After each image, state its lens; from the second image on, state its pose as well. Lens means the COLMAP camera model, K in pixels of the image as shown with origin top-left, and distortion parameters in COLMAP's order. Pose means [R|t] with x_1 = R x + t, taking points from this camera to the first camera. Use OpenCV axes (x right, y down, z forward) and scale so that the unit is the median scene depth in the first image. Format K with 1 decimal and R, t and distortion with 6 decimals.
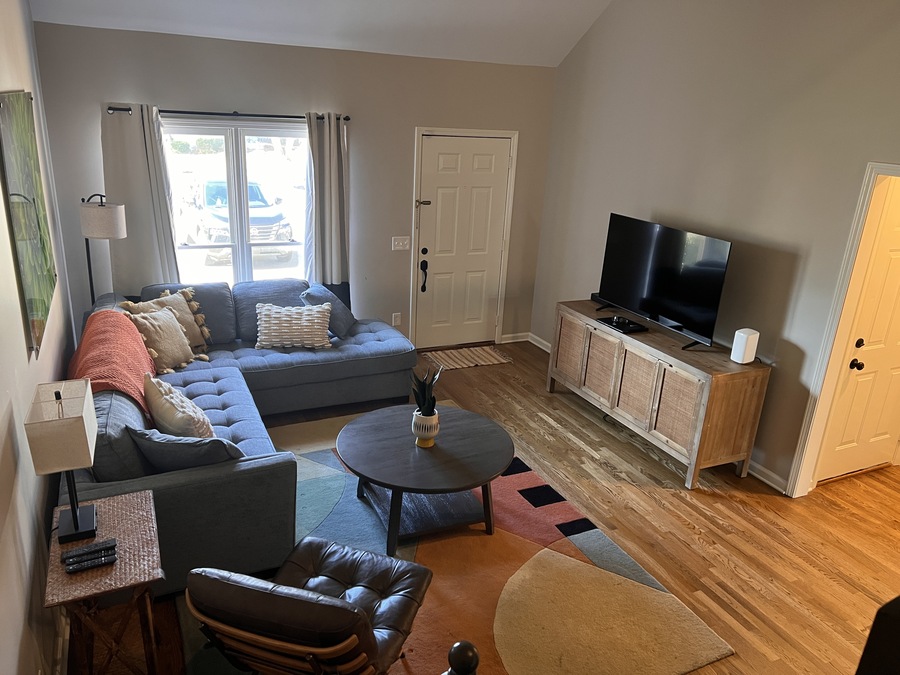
lens RADIAL K [[673.2, 0, 448.3], [0, 673.2, 340.6], [0, 0, 1]] dist [0.065944, -0.071719]
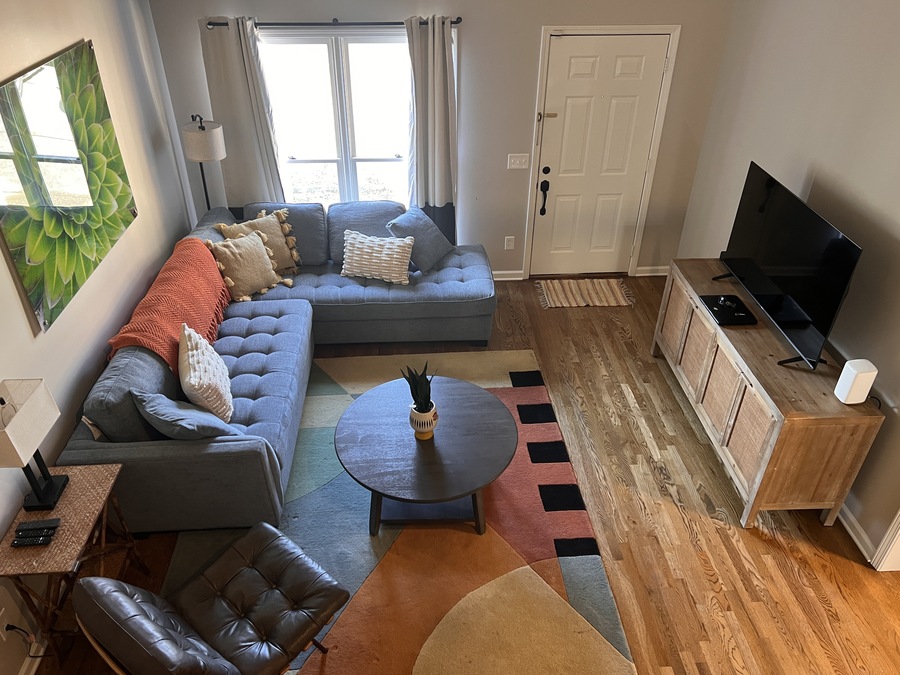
lens RADIAL K [[673.2, 0, 448.3], [0, 673.2, 340.6], [0, 0, 1]] dist [0.065944, -0.071719]
pose [[0.927130, 0.169523, -0.334202, 0.226595], [-0.081835, 0.961893, 0.260893, -0.175801], [0.365694, -0.214533, 0.905673, 0.123068]]
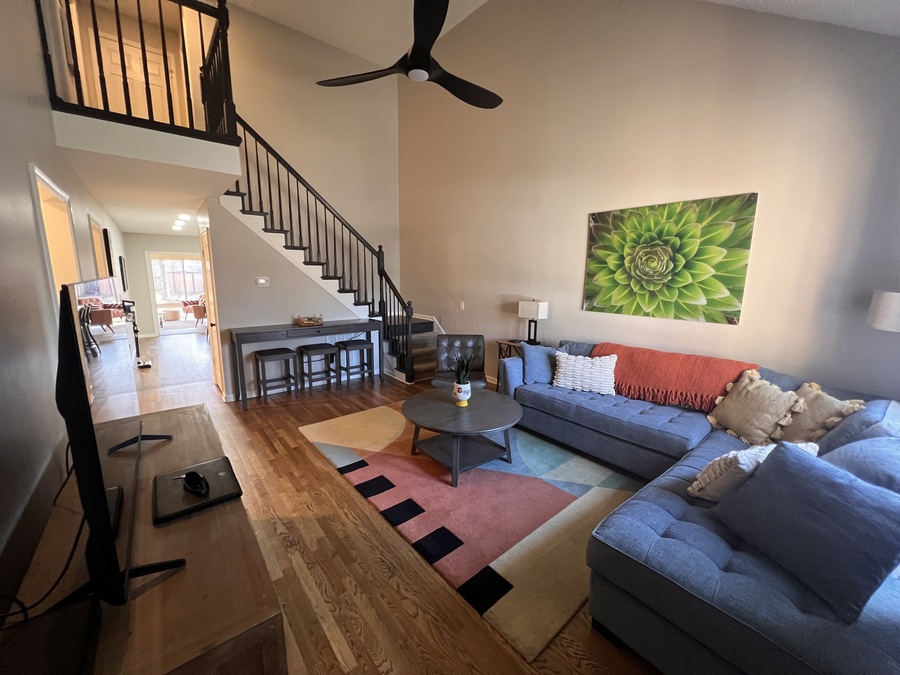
lens RADIAL K [[360.8, 0, 444.7], [0, 360.8, 338.1], [0, 0, 1]] dist [-0.001100, -0.000023]
pose [[-0.970889, -0.024555, -0.238268, 0.149394], [-0.137071, 0.872713, 0.468597, -0.263342], [0.196433, 0.487615, -0.850674, 1.211502]]
